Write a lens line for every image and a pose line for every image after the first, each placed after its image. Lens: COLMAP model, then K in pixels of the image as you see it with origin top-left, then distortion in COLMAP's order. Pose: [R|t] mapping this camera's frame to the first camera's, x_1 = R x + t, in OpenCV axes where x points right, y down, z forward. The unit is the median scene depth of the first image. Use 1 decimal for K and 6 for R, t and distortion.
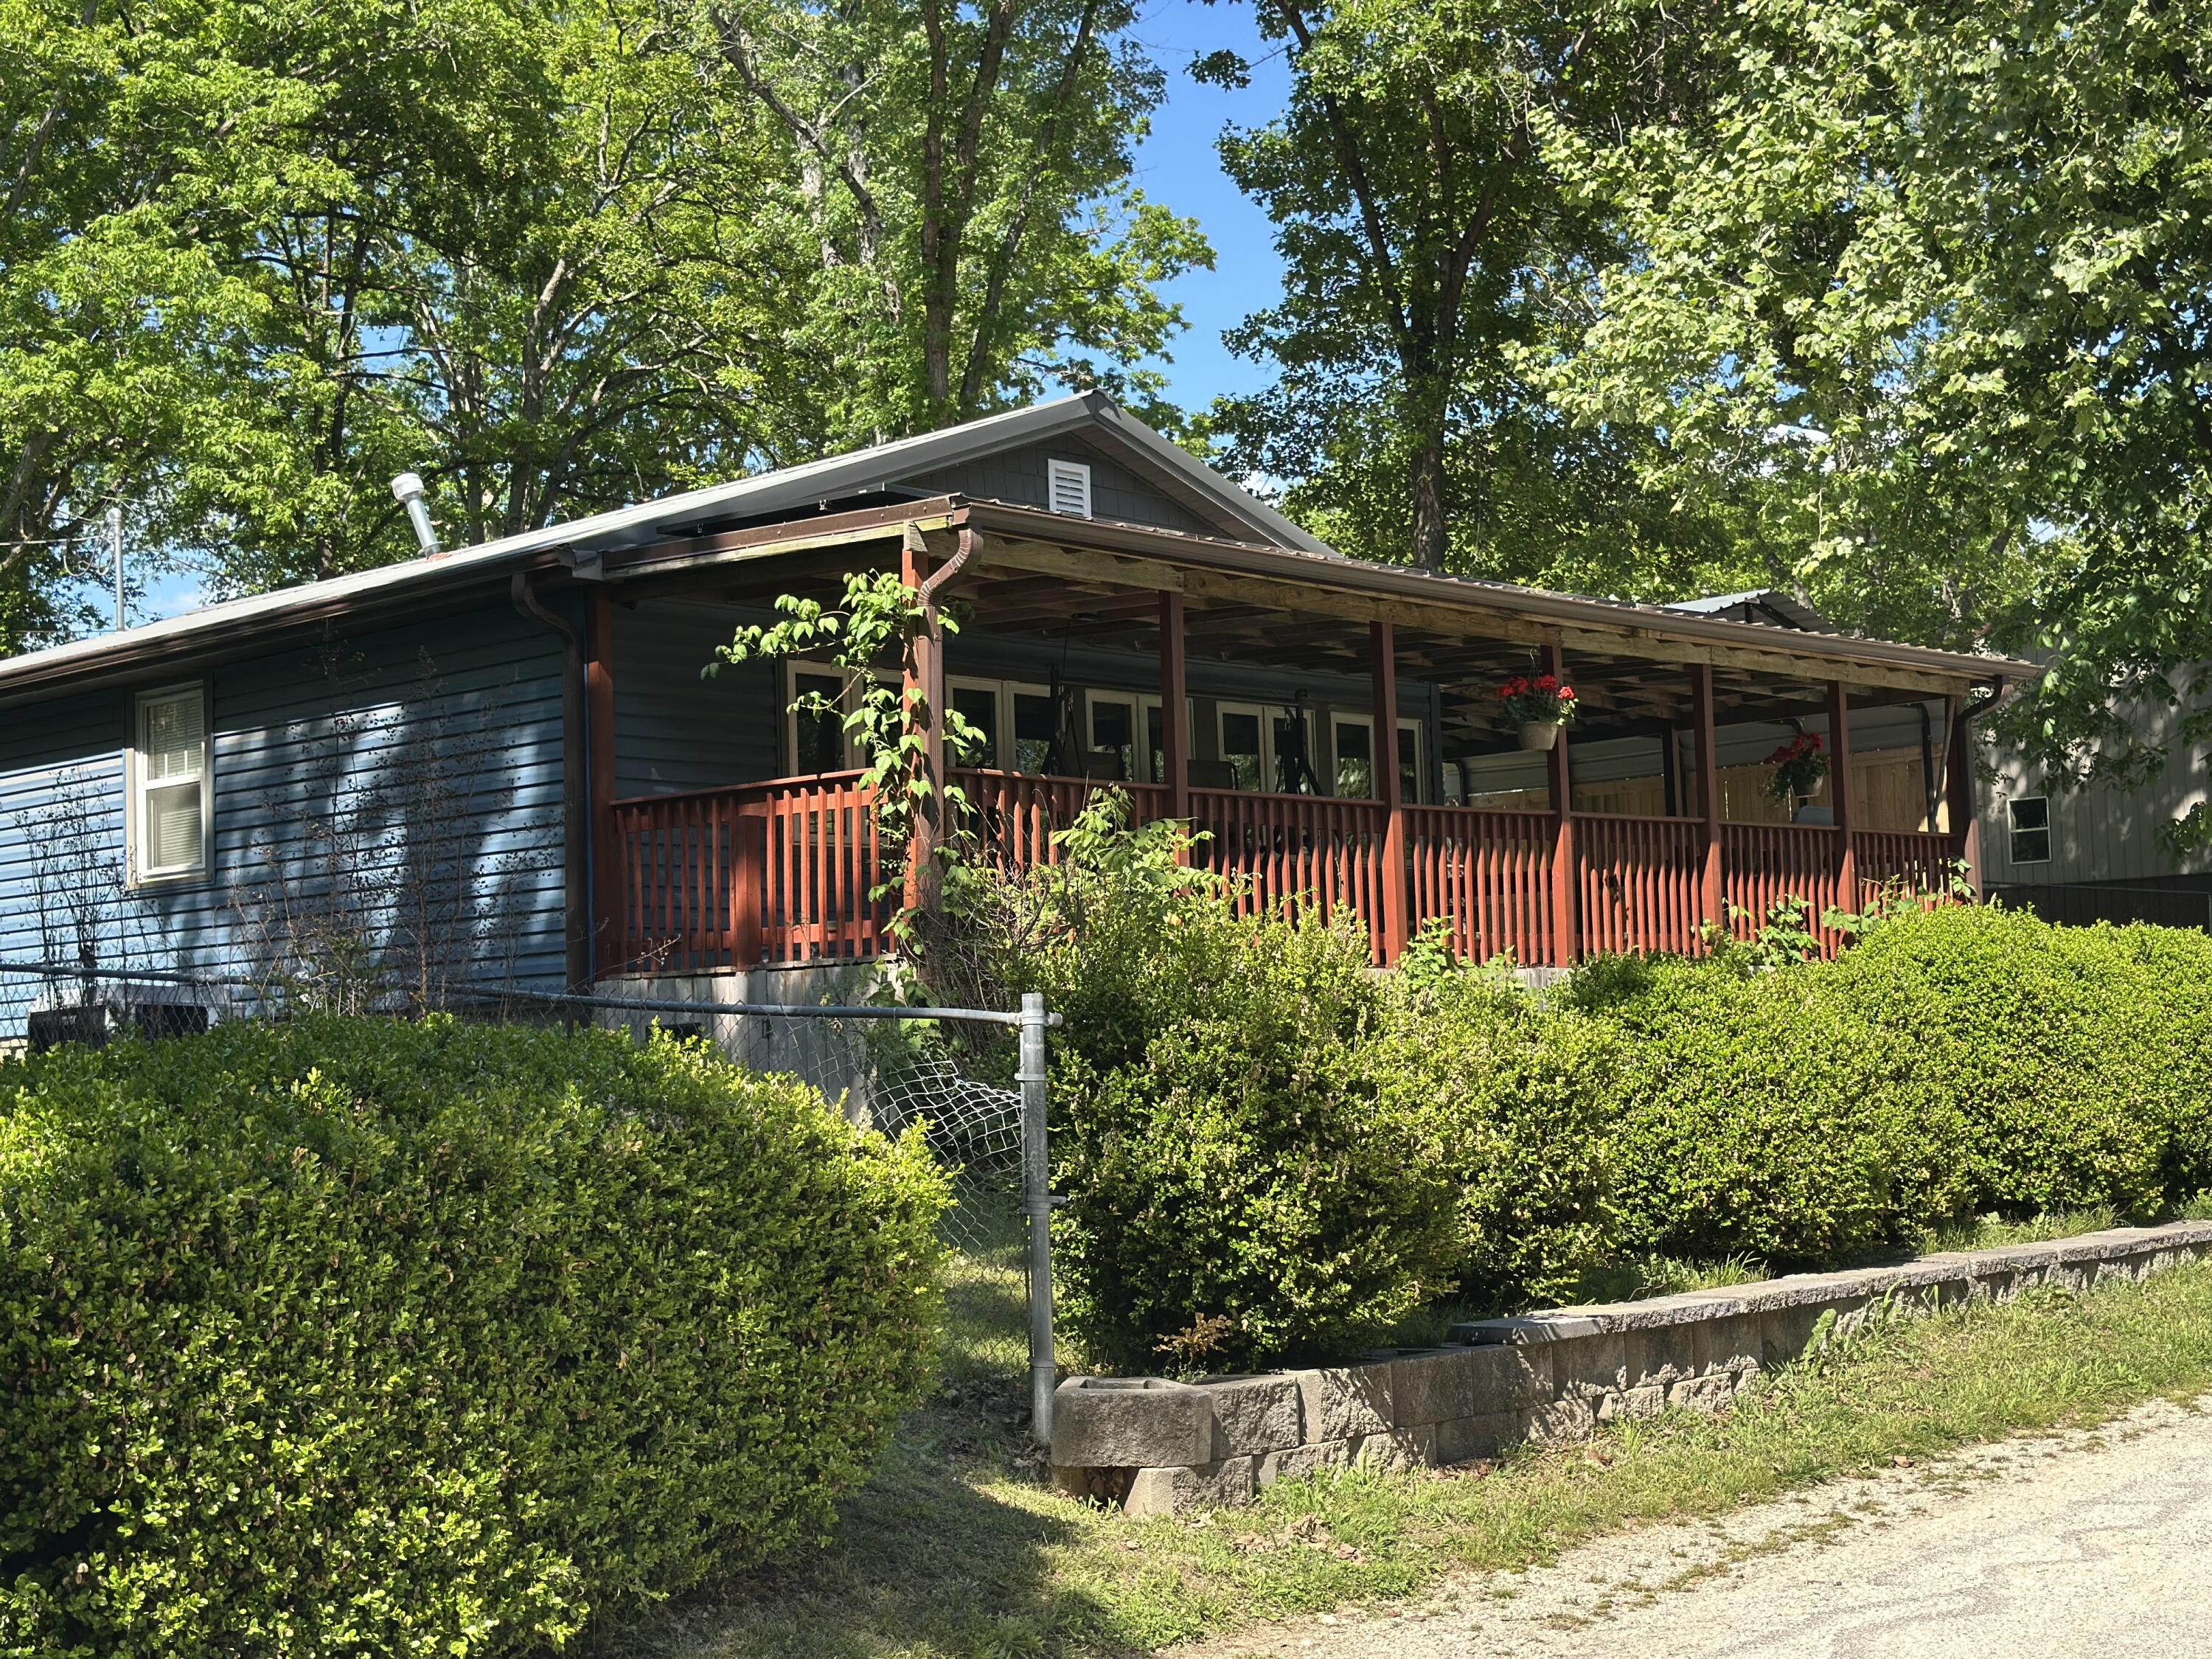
lens RADIAL K [[3077.6, 0, 1104.6], [0, 3077.6, 835.3], [0, 0, 1]] dist [0.123633, 0.000000]
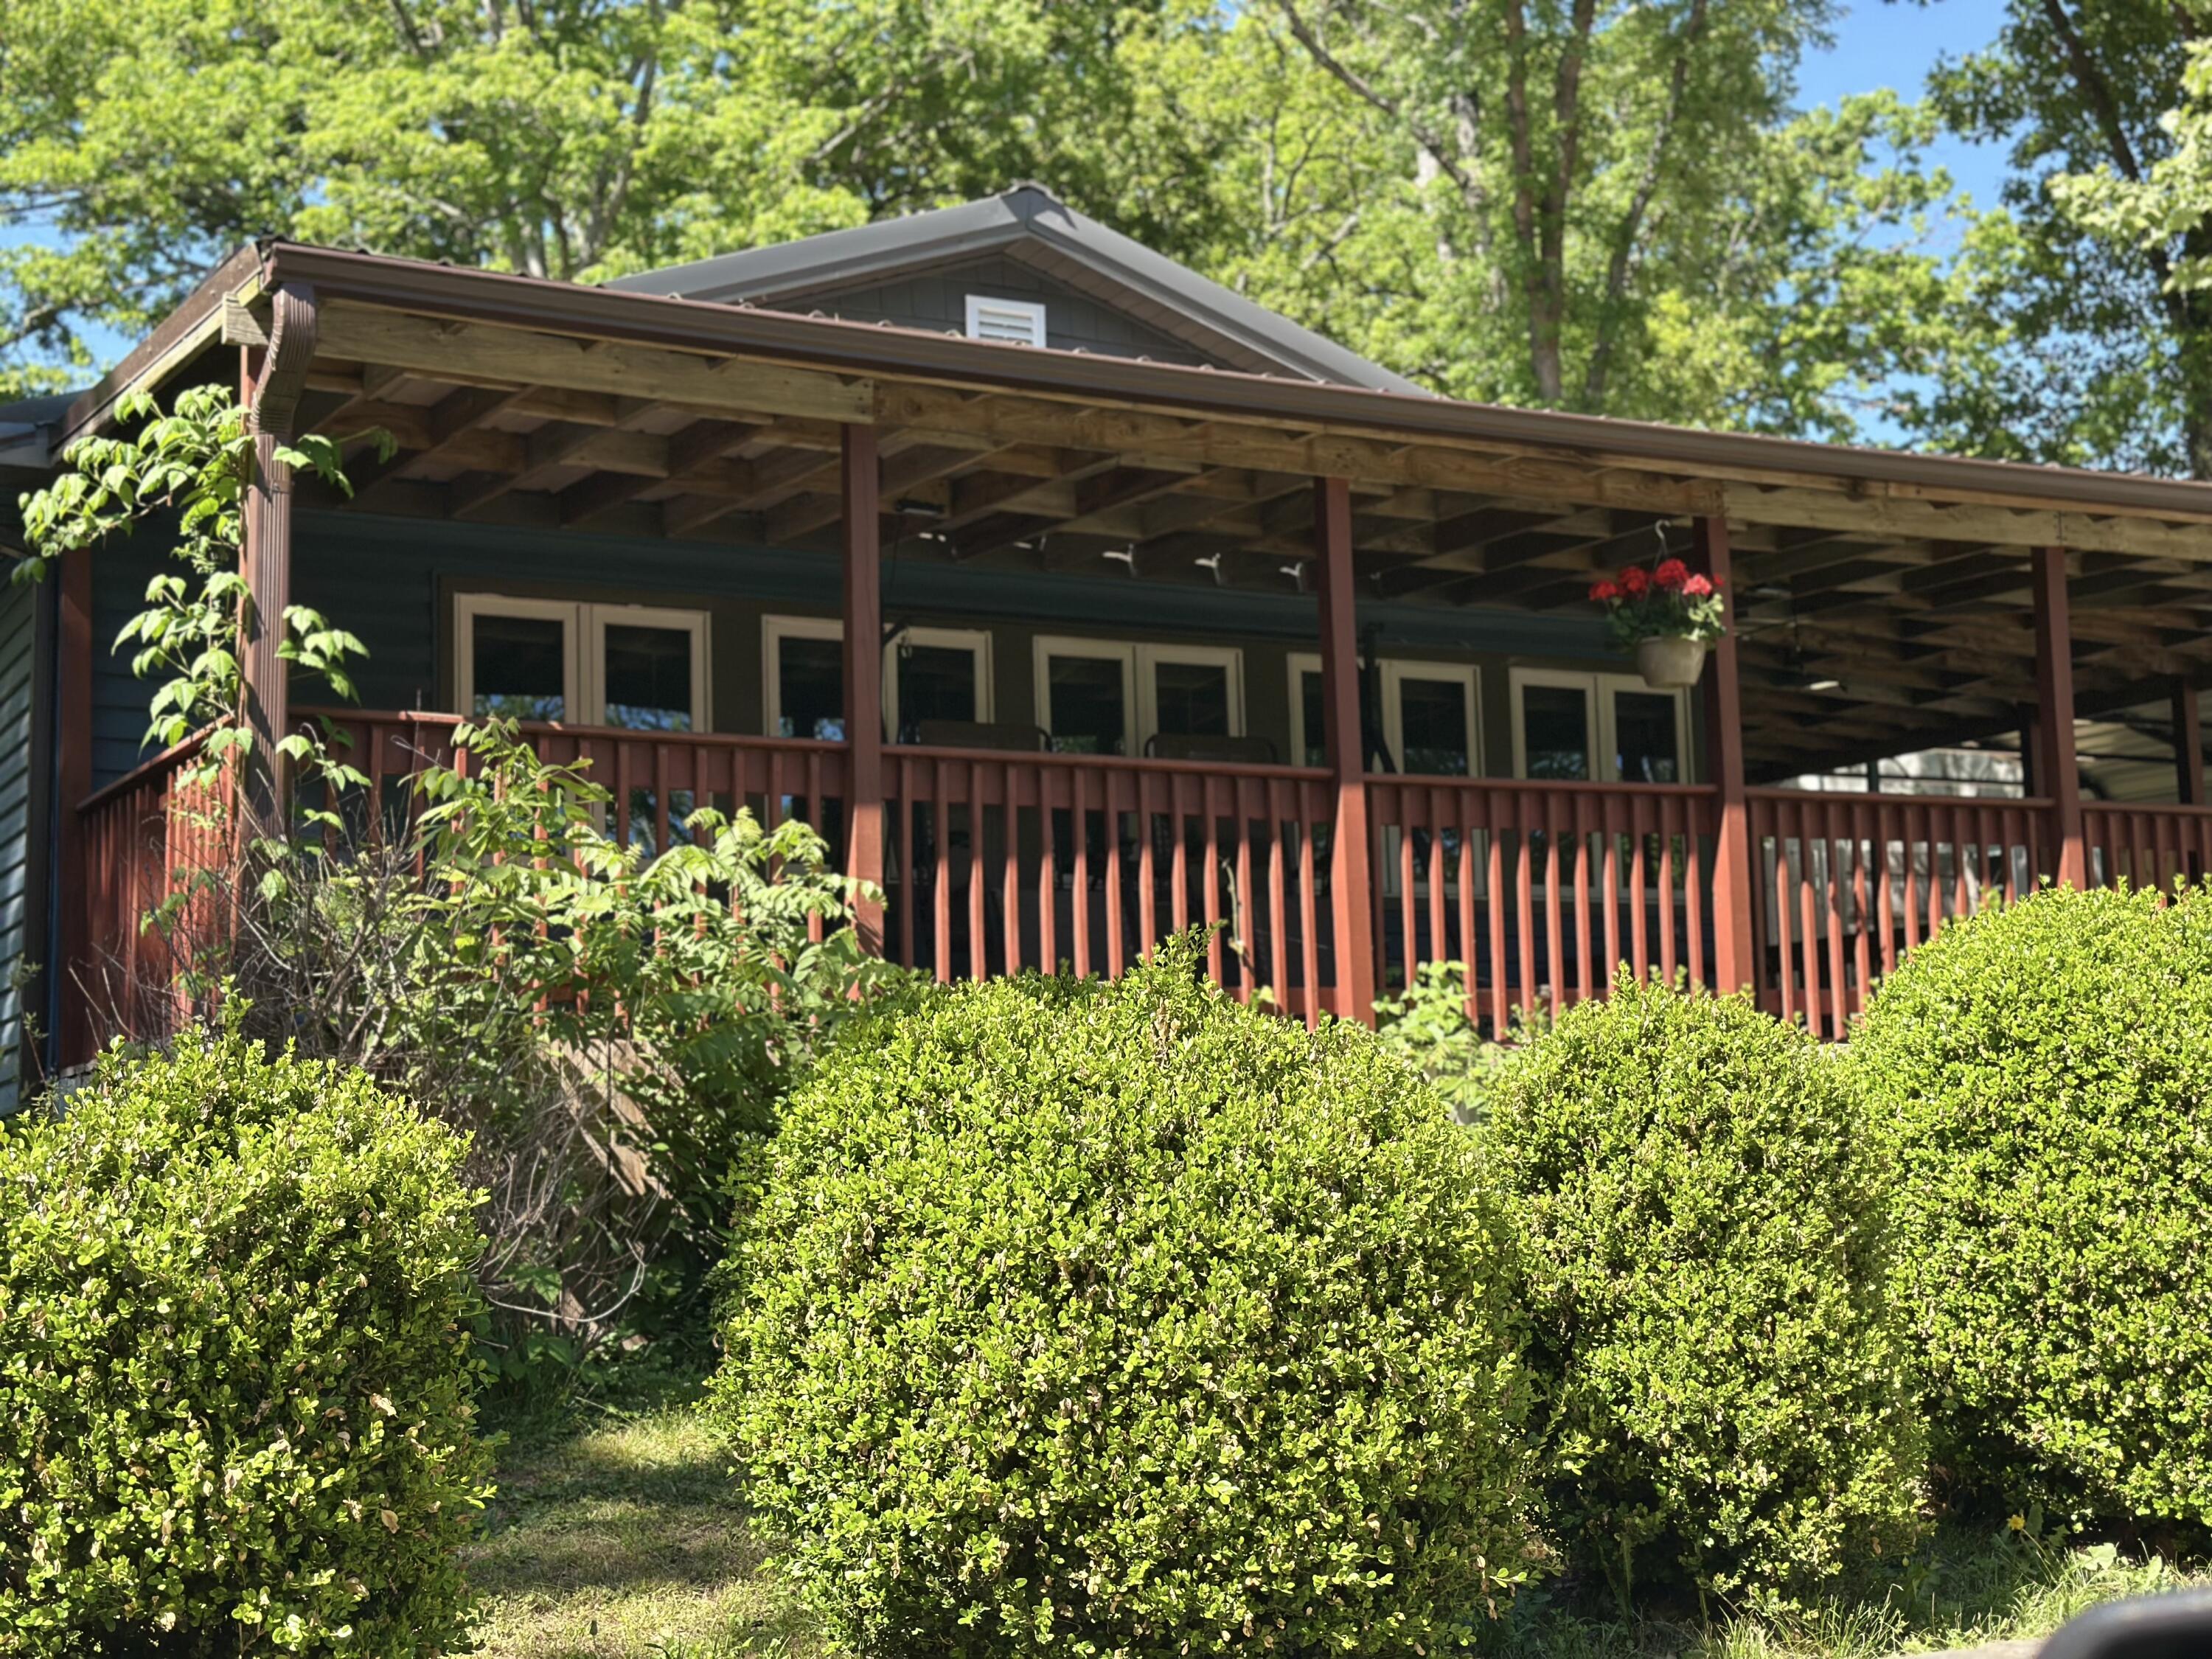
lens RADIAL K [[3077.6, 0, 1106.7], [0, 3077.6, 824.2], [0, 0, 1]] dist [0.123633, 0.000000]
pose [[0.949073, -0.035335, -0.313069, 0.294096], [0.022263, 0.998728, -0.045230, 0.032269], [0.314269, 0.035957, 0.948653, 0.509465]]
